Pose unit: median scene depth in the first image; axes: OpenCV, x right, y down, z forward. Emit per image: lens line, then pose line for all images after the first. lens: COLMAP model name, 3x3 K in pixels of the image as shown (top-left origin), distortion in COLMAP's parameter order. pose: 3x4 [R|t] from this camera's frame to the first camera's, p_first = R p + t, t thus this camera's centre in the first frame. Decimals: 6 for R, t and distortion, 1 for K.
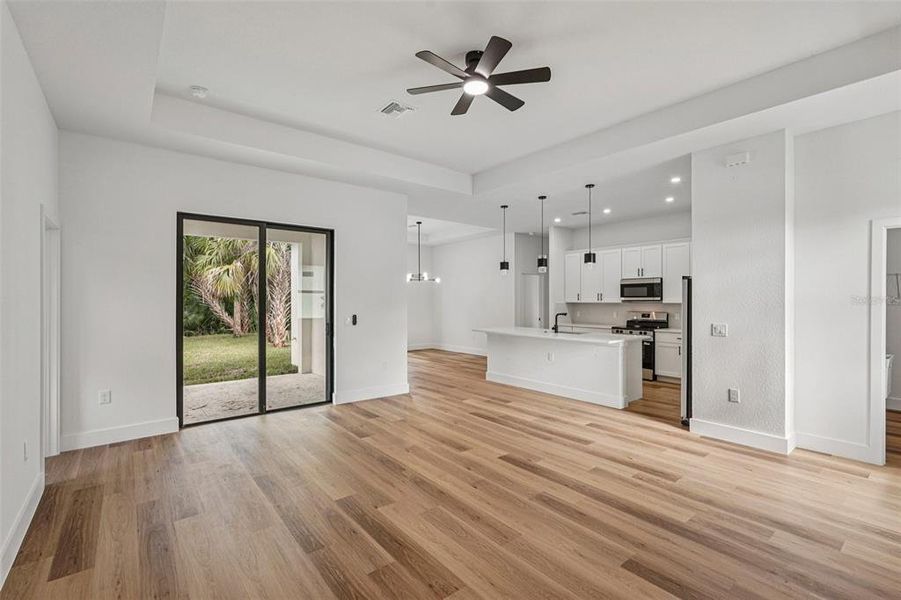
lens RADIAL K [[403.0, 0, 451.4], [0, 403.0, 303.8], [0, 0, 1]] dist [-0.000872, 0.000527]
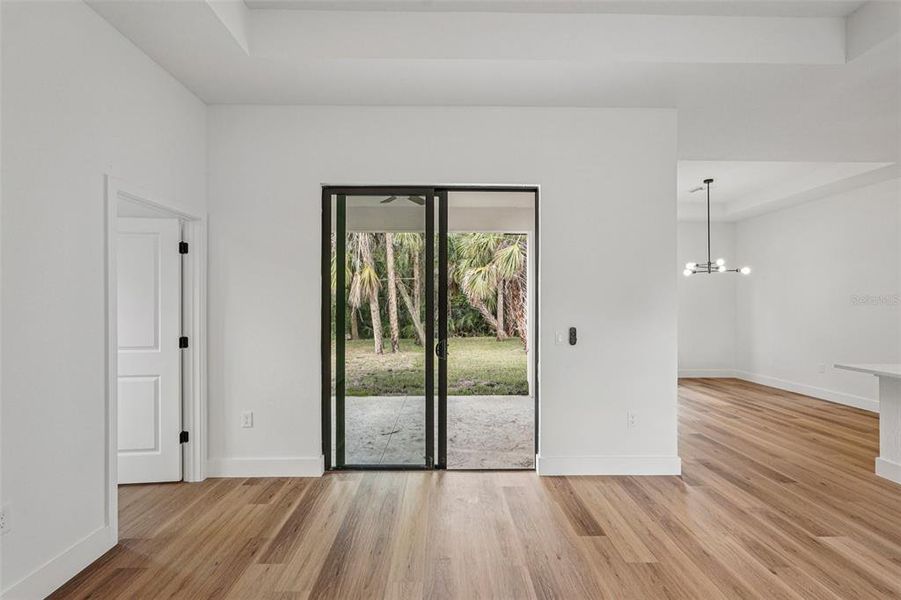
lens RADIAL K [[403.0, 0, 451.4], [0, 403.0, 303.8], [0, 0, 1]] dist [-0.000872, 0.000527]
pose [[0.789715, 0.000609, -0.613473, -0.021790], [-0.007875, 0.999927, -0.009144, 0.000147], [0.613423, 0.012053, 0.789662, 0.479119]]
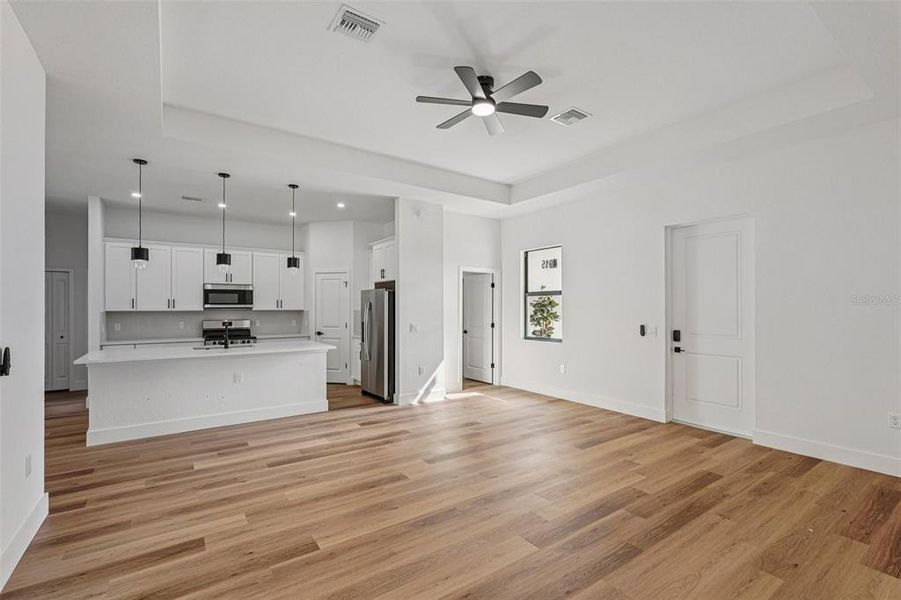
lens RADIAL K [[405.4, 0, 446.9], [0, 405.4, 306.1], [0, 0, 1]] dist [-0.000138, 0.000417]
pose [[0.068125, 0.005838, 0.997660, -0.652822], [0.008560, 0.999943, -0.006435, -0.002835], [-0.997640, 0.008978, 0.068071, 0.648993]]
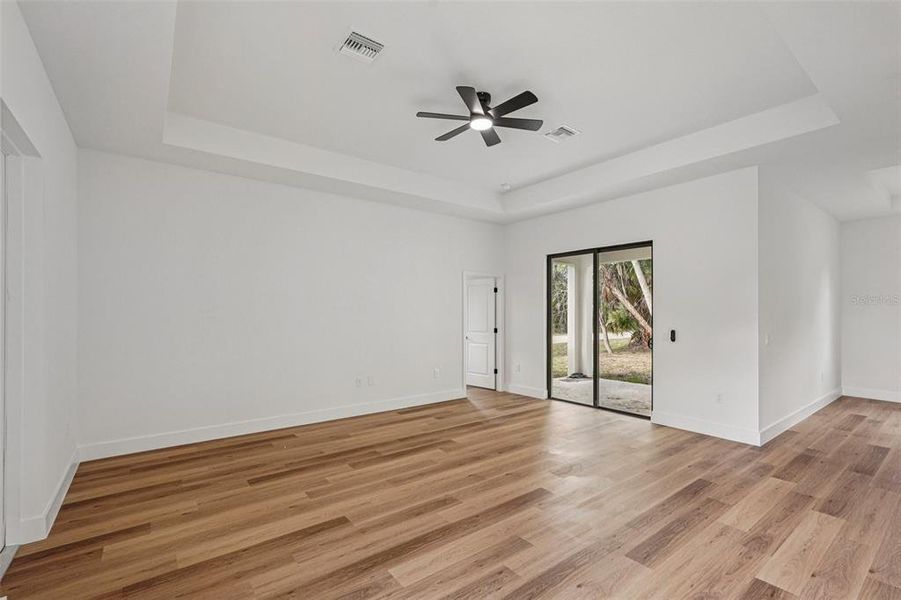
lens RADIAL K [[408.1, 0, 452.7], [0, 408.1, 315.4], [0, 0, 1]] dist [0.001249, 0.000518]
pose [[-0.025219, 0.007436, -0.999654, 0.756456], [-0.008795, 0.999932, 0.007660, -0.007831], [0.999643, 0.008985, -0.025152, 0.601096]]
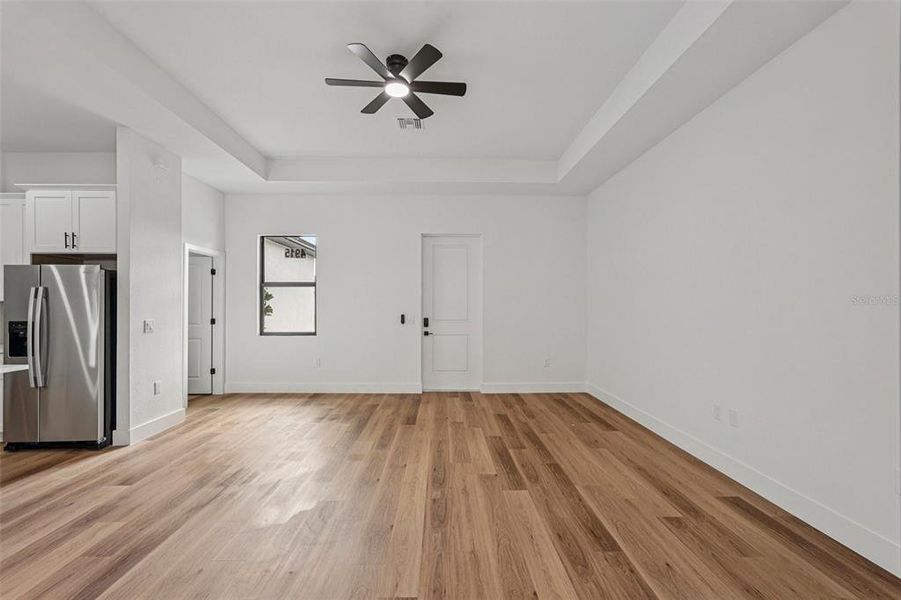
lens RADIAL K [[403.0, 0, 451.4], [0, 403.0, 303.8], [0, 0, 1]] dist [-0.000872, 0.000527]
pose [[-0.792511, 0.002473, 0.609853, -0.437828], [0.005226, 0.999983, 0.002736, 0.008093], [-0.609836, 0.005356, -0.792510, 1.103436]]
